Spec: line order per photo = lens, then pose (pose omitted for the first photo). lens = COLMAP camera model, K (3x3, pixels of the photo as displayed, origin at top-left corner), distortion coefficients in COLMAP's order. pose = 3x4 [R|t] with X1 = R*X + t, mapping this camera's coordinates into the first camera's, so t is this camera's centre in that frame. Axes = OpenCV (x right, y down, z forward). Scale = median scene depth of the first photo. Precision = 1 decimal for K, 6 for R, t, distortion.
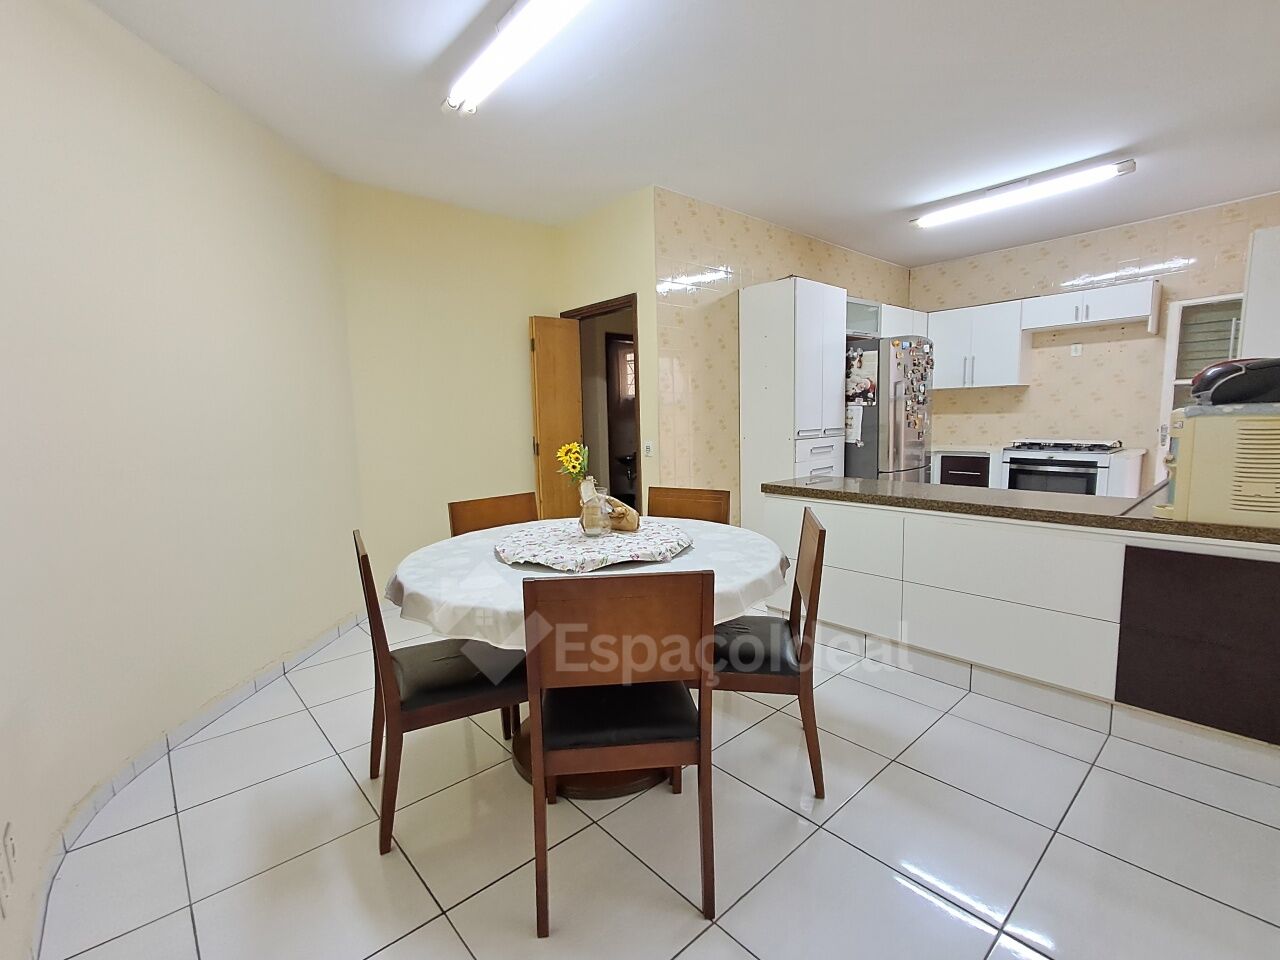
lens RADIAL K [[580.8, 0, 633.7], [0, 580.8, 482.2], [0, 0, 1]] dist [-0.011096, 0.015125]
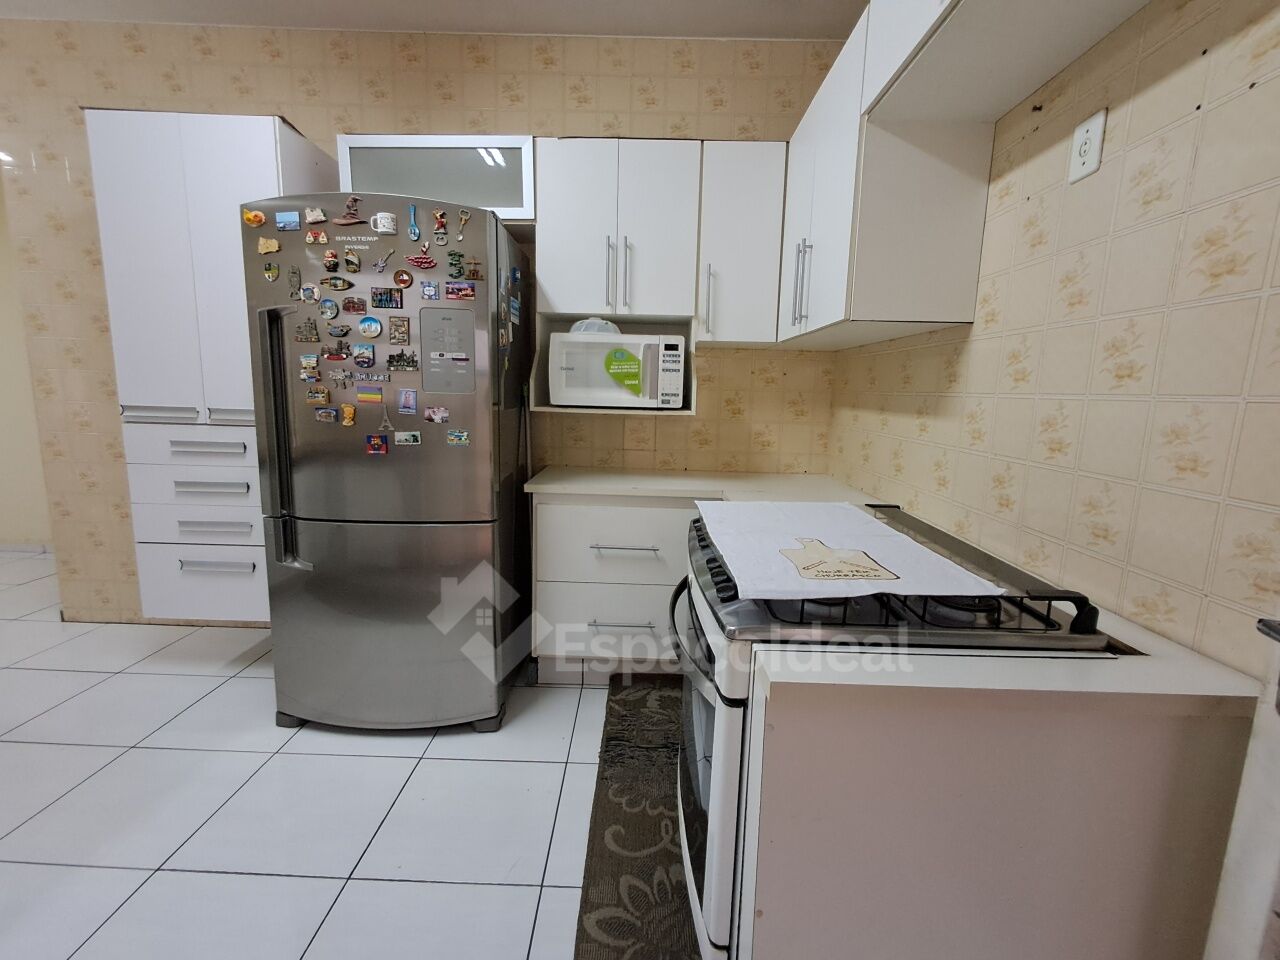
lens RADIAL K [[580.8, 0, 633.7], [0, 580.8, 482.2], [0, 0, 1]] dist [-0.011096, 0.015125]
pose [[0.730510, 0.155676, -0.664921, 0.854719], [-0.121517, 0.987764, 0.097758, -0.110420], [0.672004, 0.009386, 0.740488, 0.769992]]
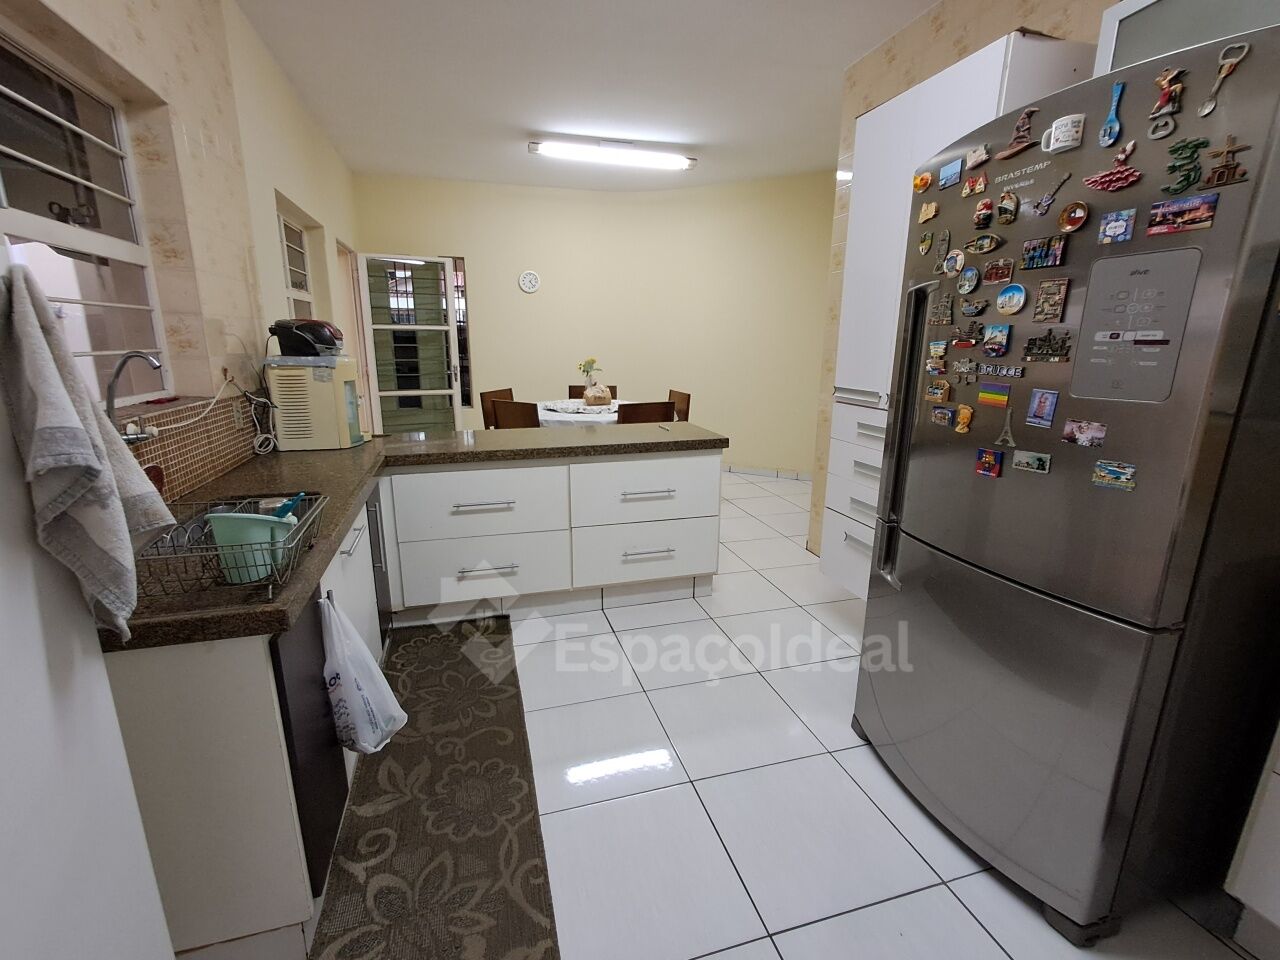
lens RADIAL K [[580.8, 0, 633.7], [0, 580.8, 482.2], [0, 0, 1]] dist [-0.011096, 0.015125]
pose [[-0.429617, 0.242722, -0.869779, 0.789955], [-0.086712, 0.947658, 0.307286, -0.139830], [0.898838, 0.207436, -0.386083, 0.897738]]
